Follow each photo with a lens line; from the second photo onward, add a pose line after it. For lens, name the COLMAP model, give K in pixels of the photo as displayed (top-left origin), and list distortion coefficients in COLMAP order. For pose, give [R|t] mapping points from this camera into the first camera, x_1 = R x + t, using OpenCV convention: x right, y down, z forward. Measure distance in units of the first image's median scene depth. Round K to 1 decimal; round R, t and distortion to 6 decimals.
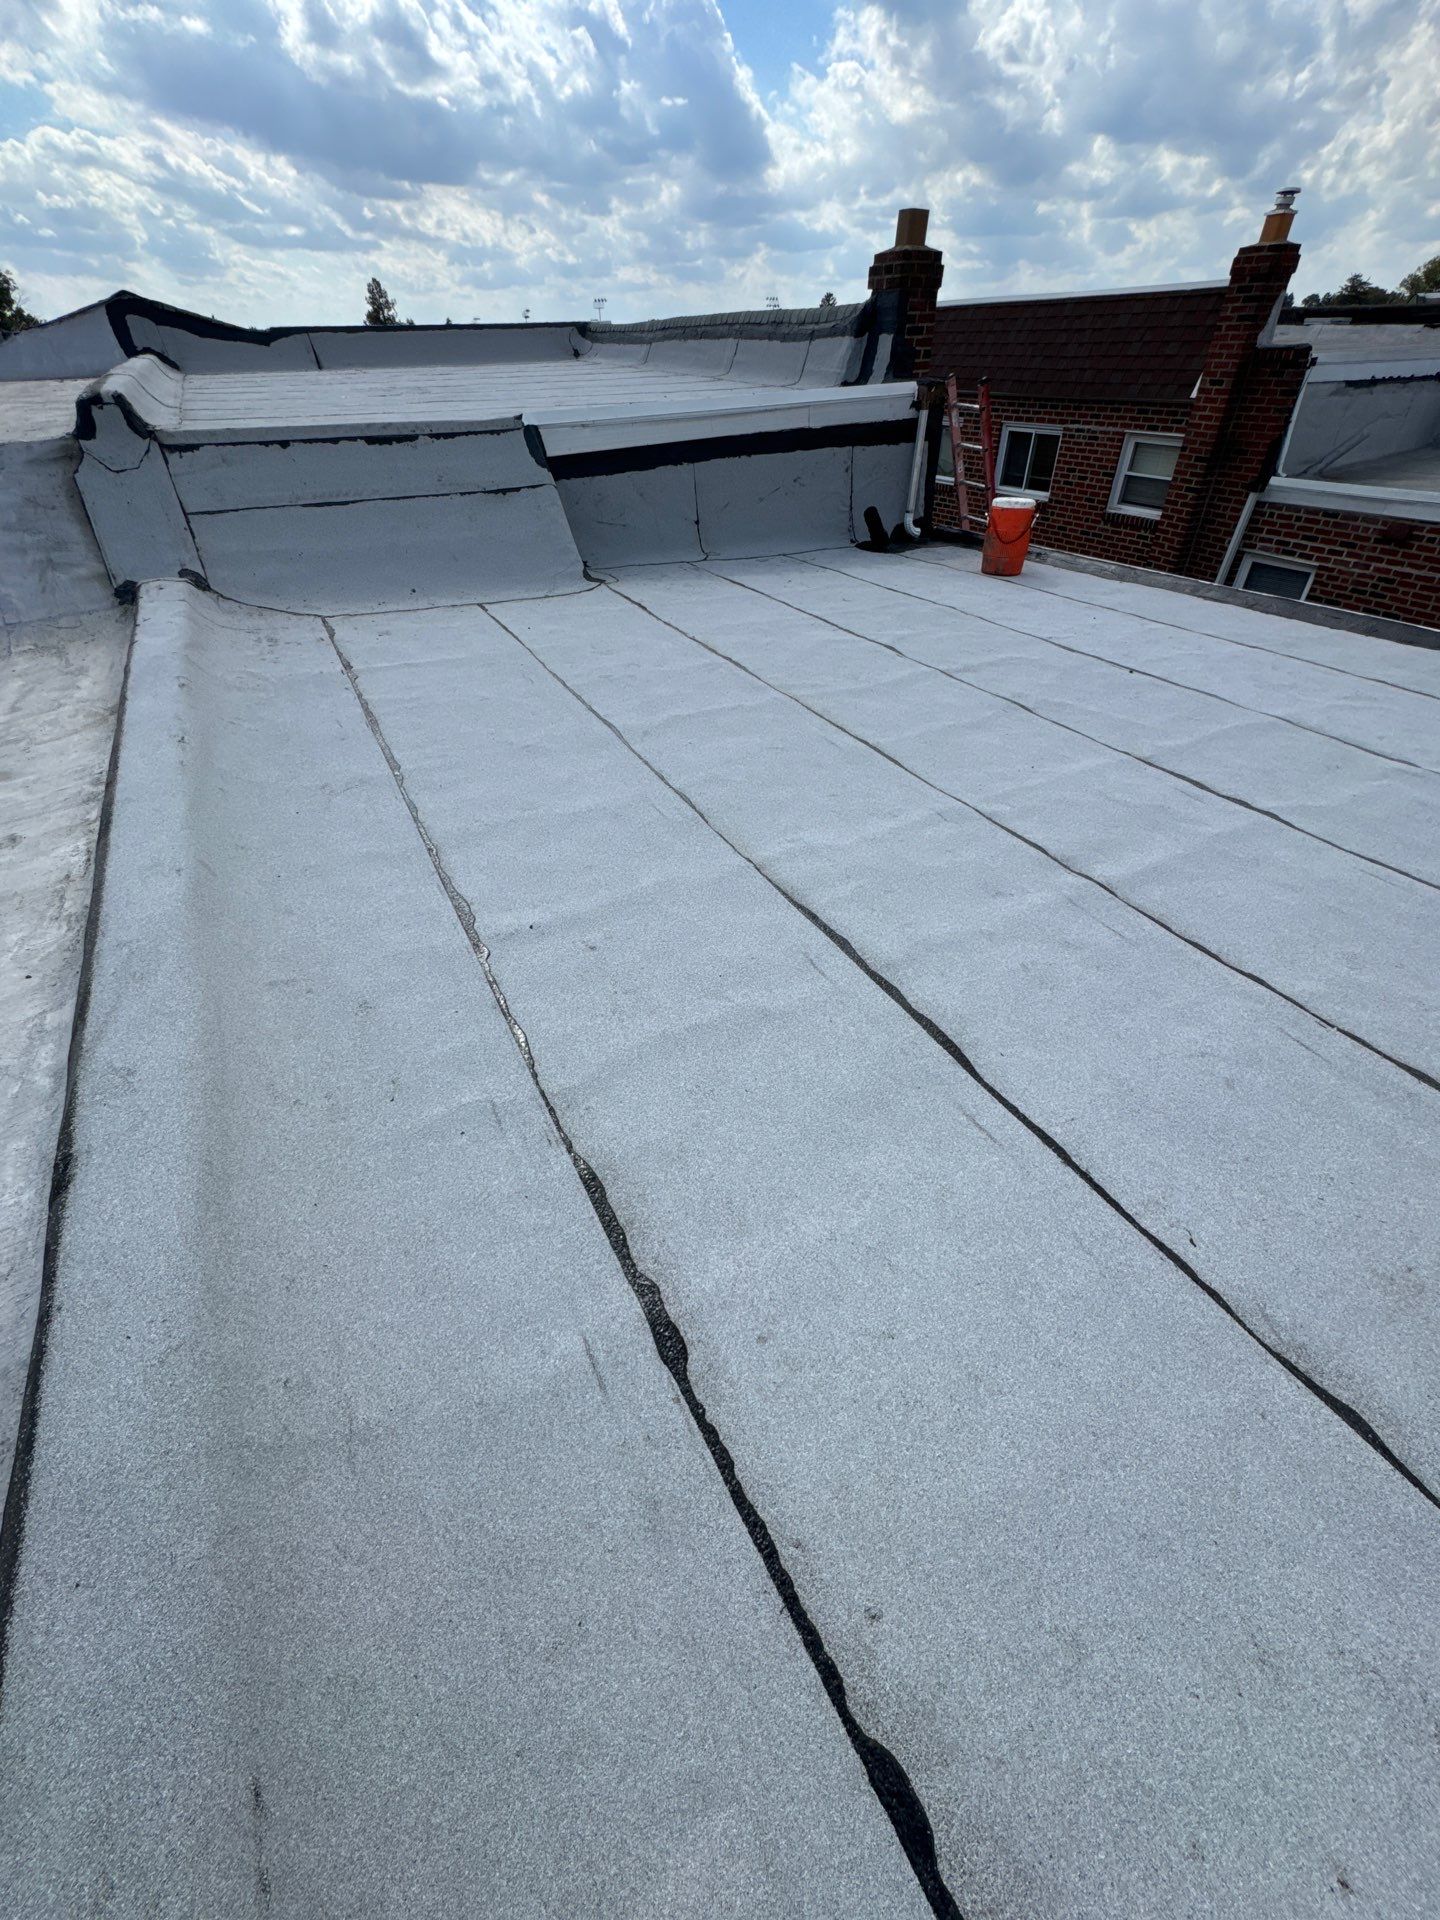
lens RADIAL K [[772.2, 0, 720.0], [0, 772.2, 960.0], [0, 0, 1]] dist [0.000111, -0.000231]
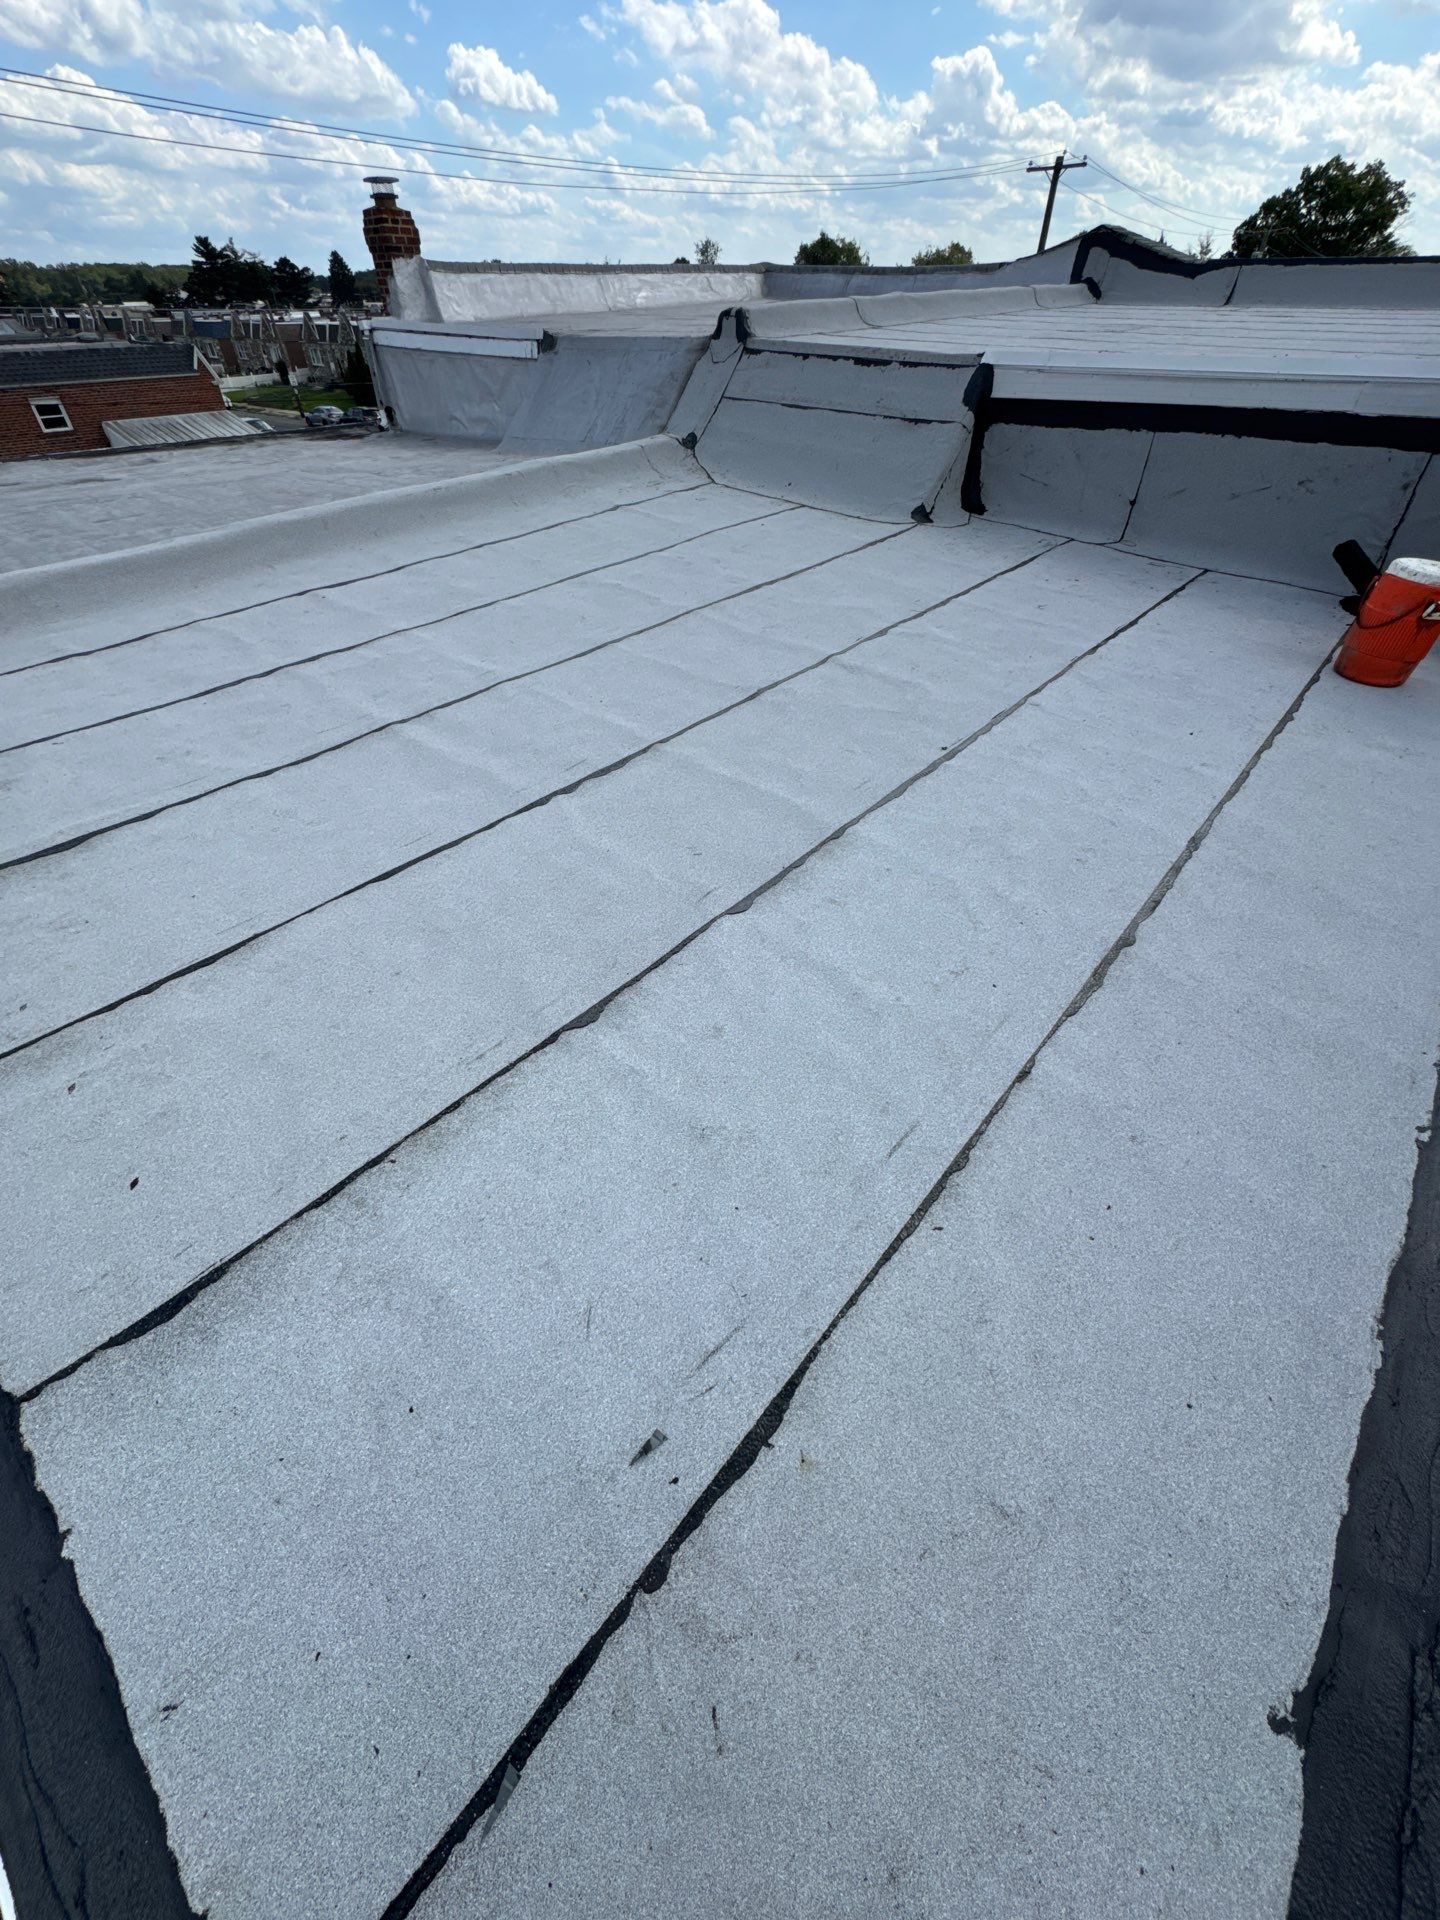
lens RADIAL K [[772.2, 0, 720.0], [0, 772.2, 960.0], [0, 0, 1]] dist [0.000111, -0.000231]
pose [[0.356739, 0.629572, -0.690200, 0.865802], [-0.590349, 0.724521, 0.355748, -0.282951], [0.724034, 0.280550, 0.630133, 0.328690]]
